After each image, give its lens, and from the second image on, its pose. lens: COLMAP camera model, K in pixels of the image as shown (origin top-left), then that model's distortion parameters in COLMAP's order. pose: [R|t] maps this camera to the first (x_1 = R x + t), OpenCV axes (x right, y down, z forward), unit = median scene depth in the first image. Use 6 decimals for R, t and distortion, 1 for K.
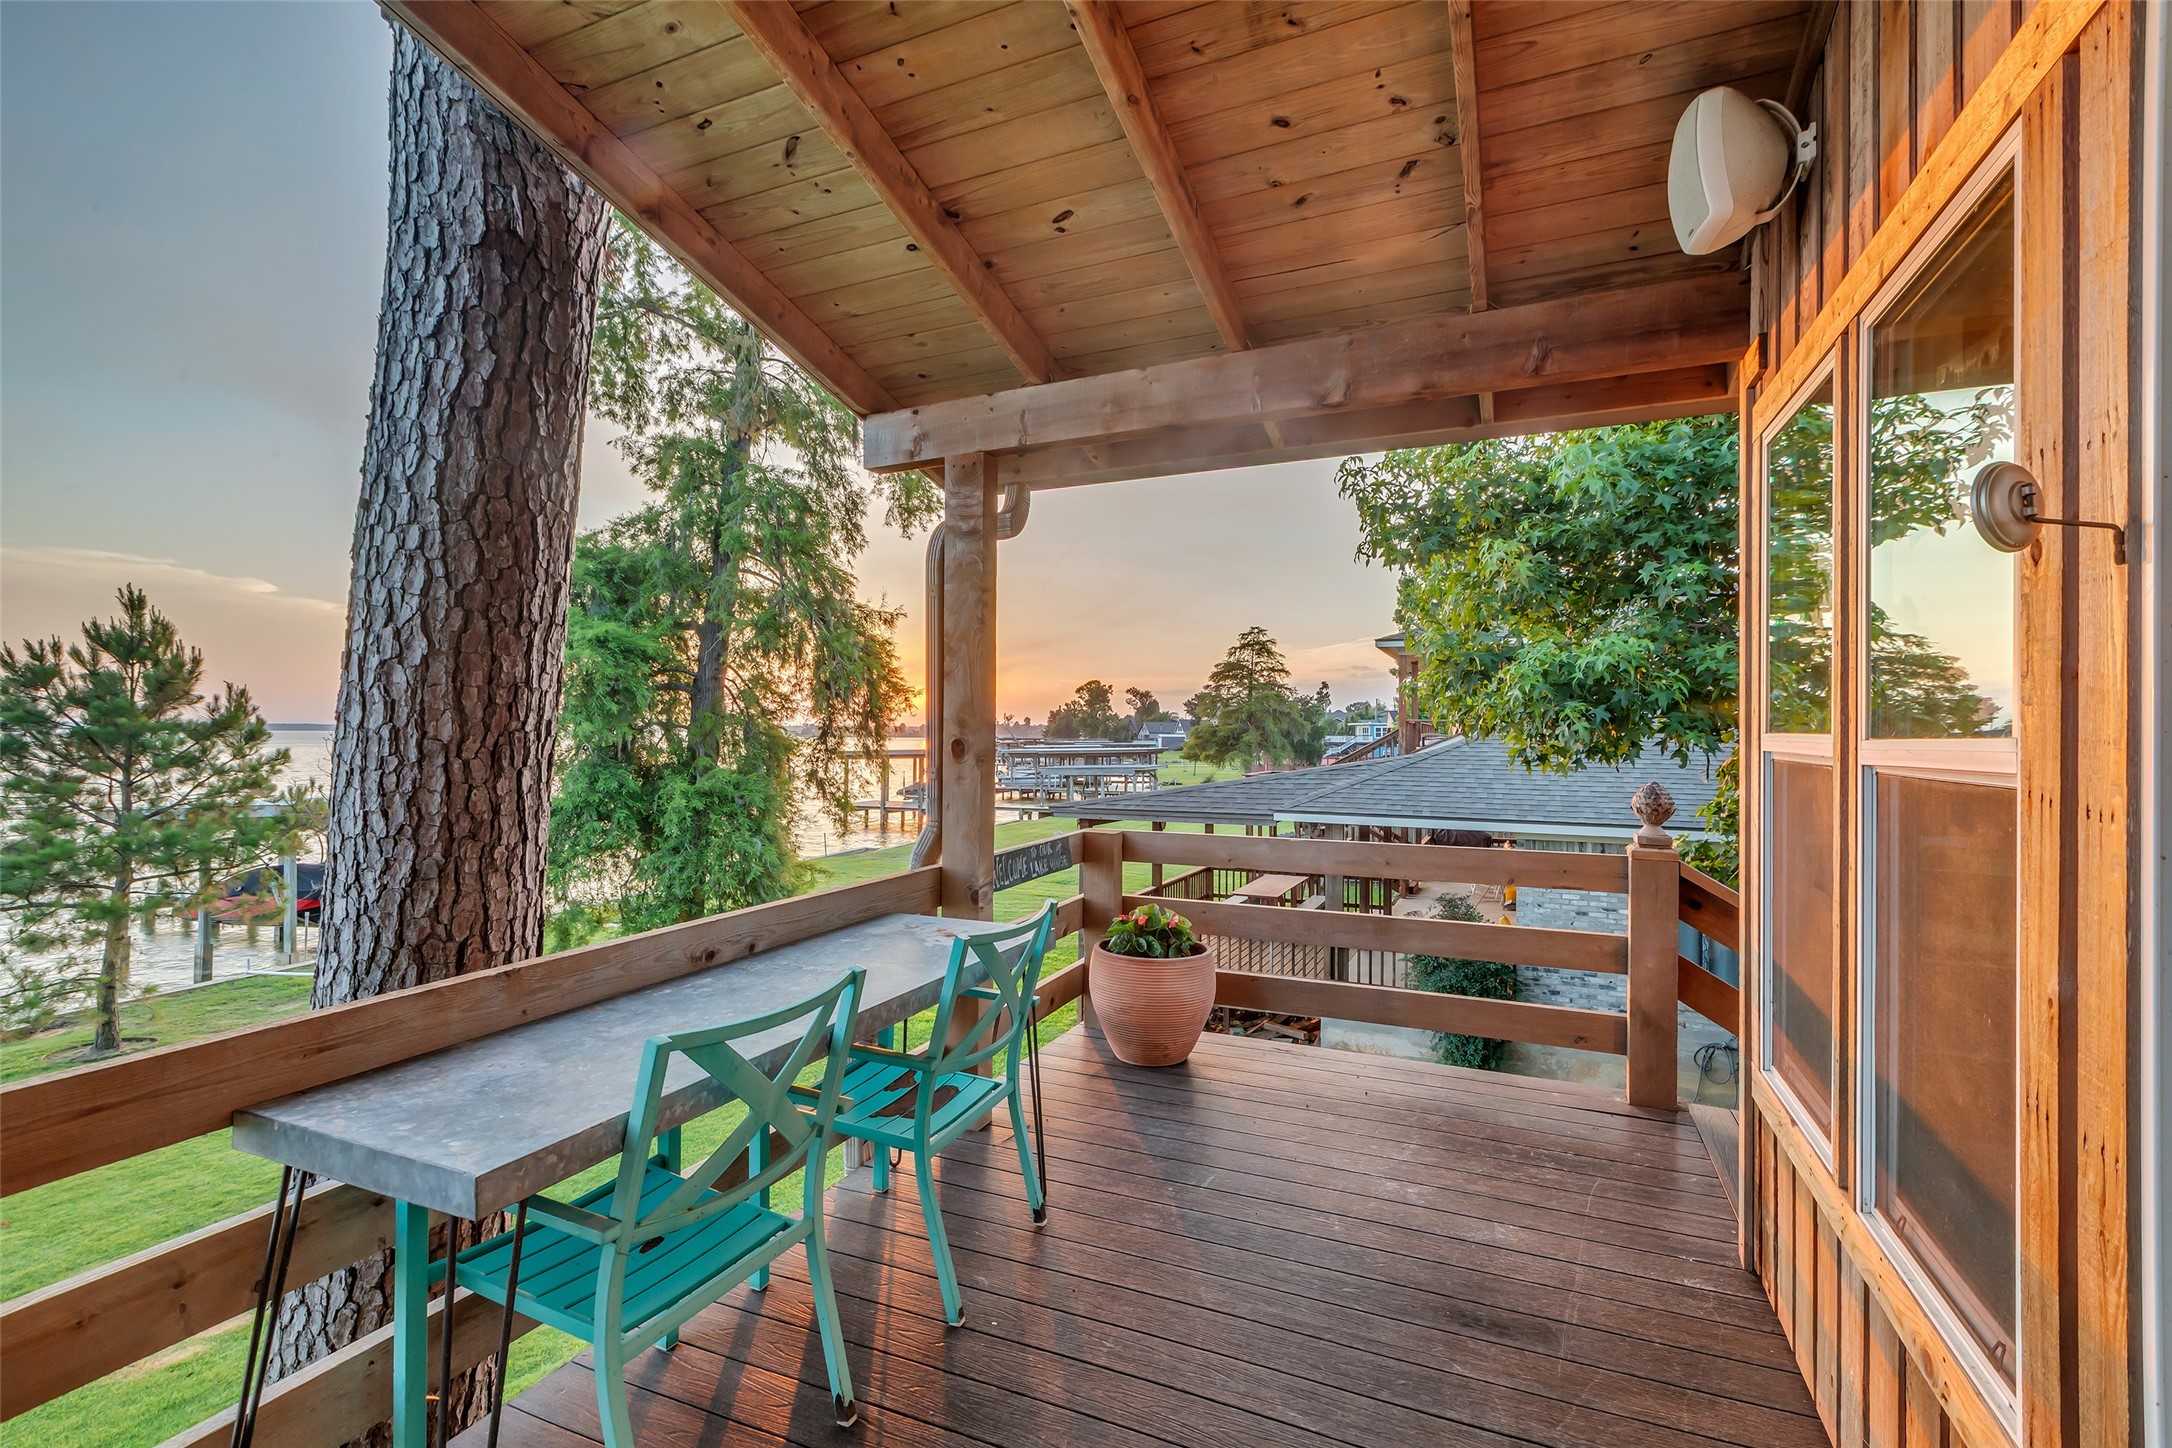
lens RADIAL K [[966.3, 0, 1094.3], [0, 966.3, 719.1], [0, 0, 1]] dist [0.001409, -0.000044]
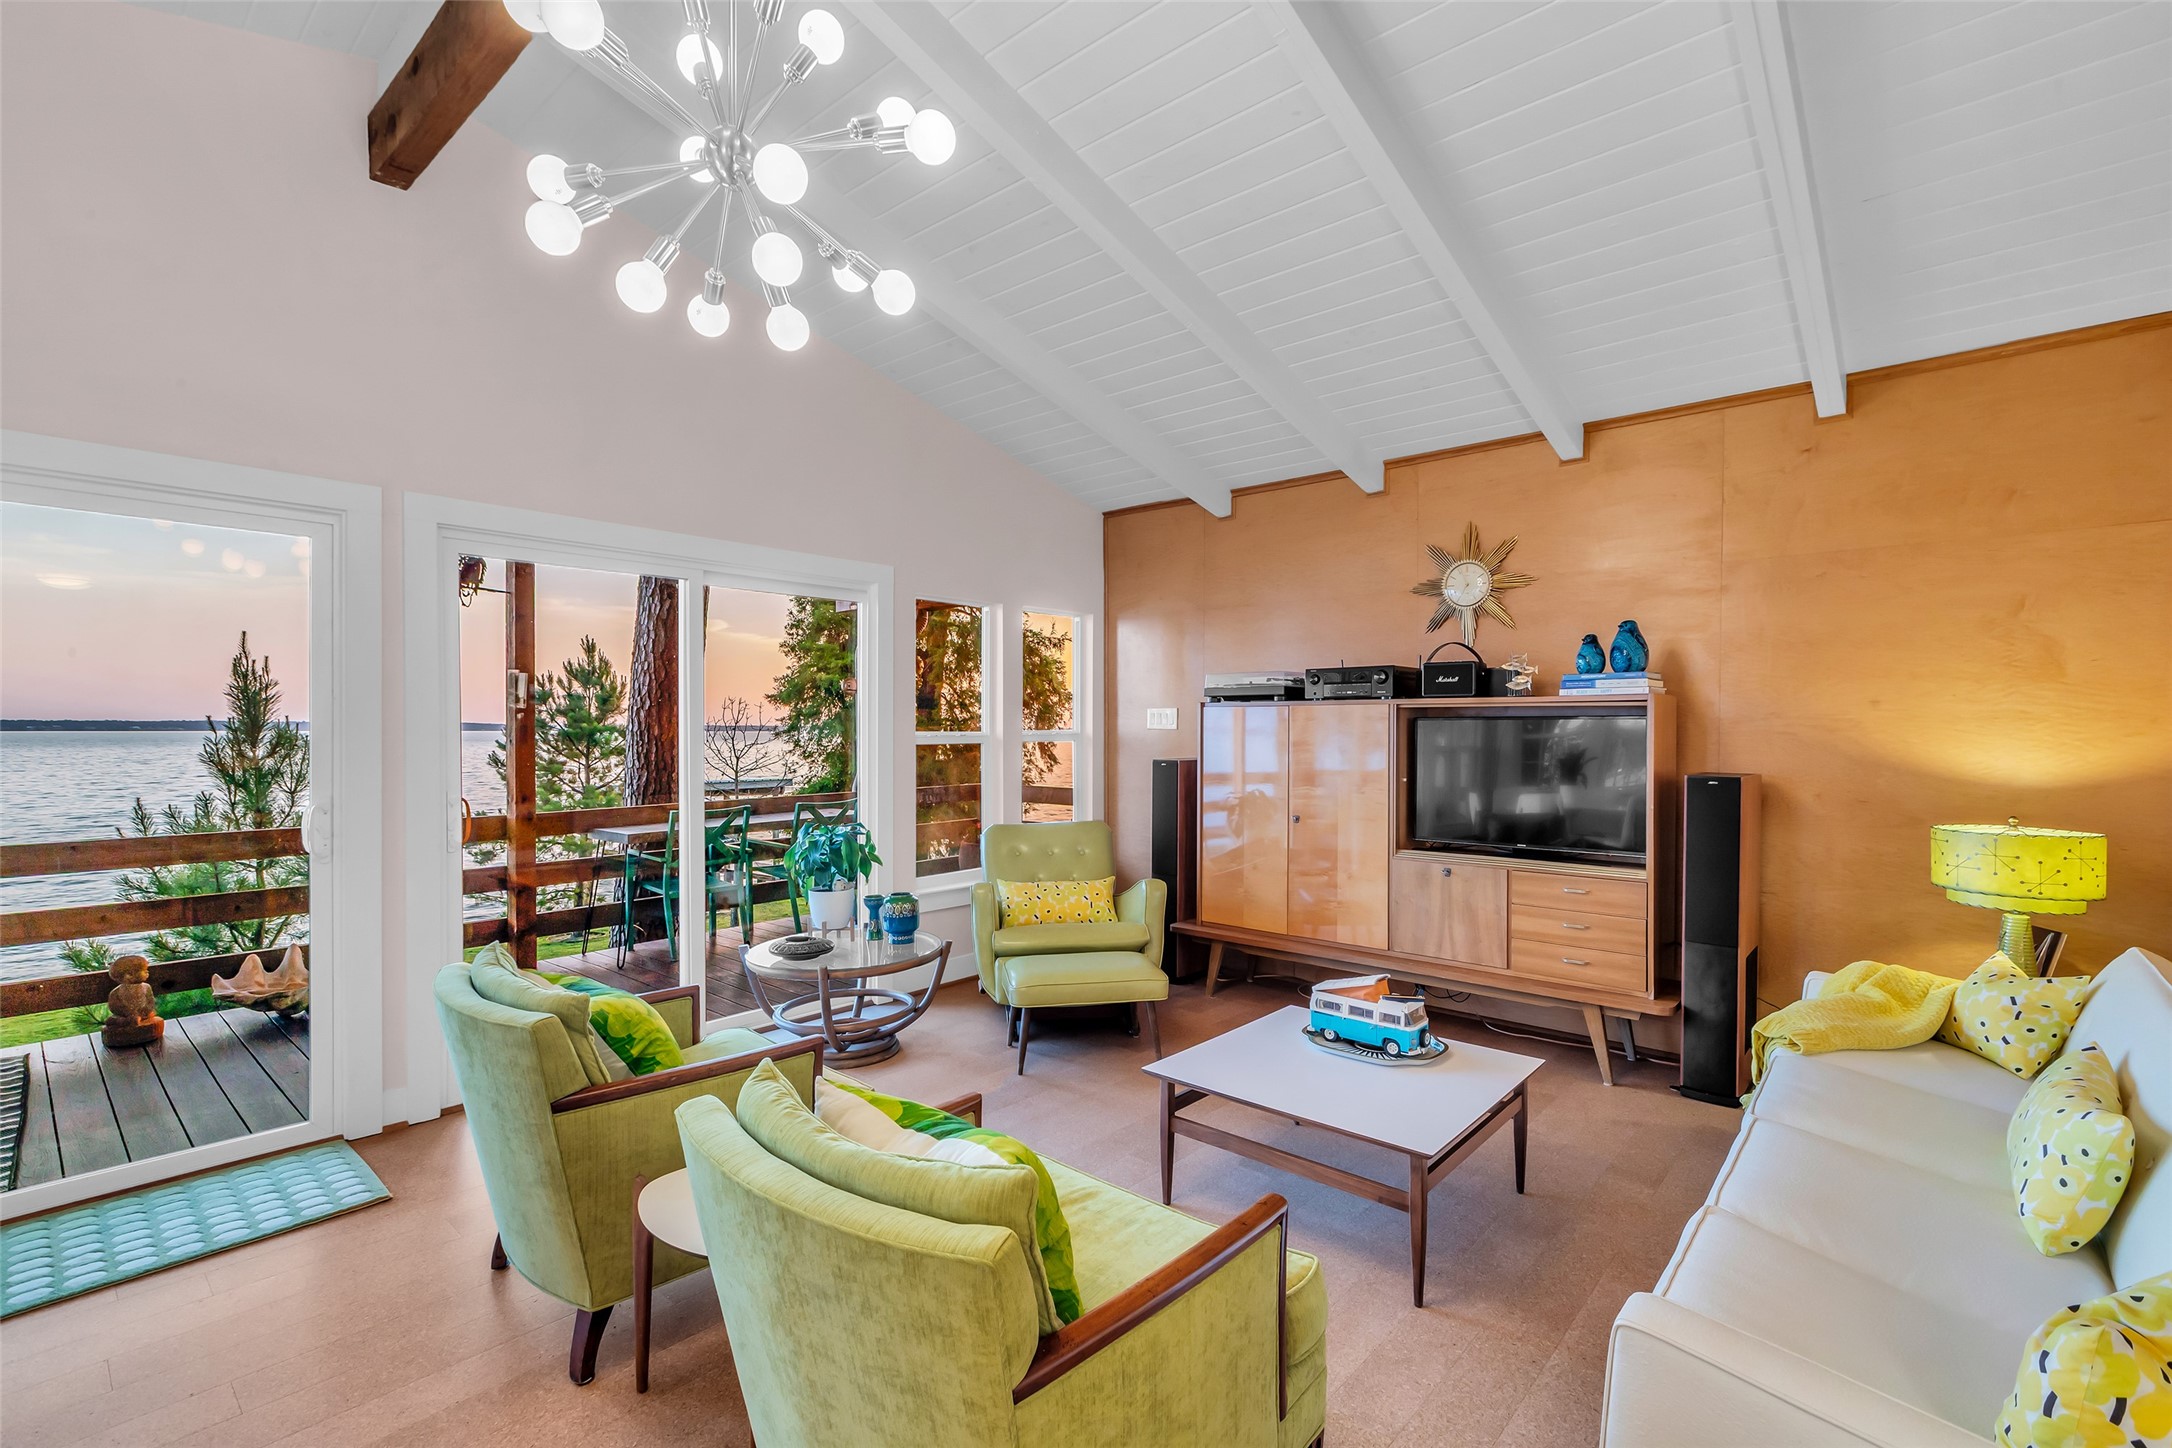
lens RADIAL K [[966.3, 0, 1084.3], [0, 966.3, 729.4], [0, 0, 1]] dist [0.001409, -0.000044]
pose [[0.951190, -0.002347, -0.308596, 0.219747], [0.006419, 0.999905, 0.012181, -0.005173], [0.308538, -0.013568, 0.951115, -0.210912]]
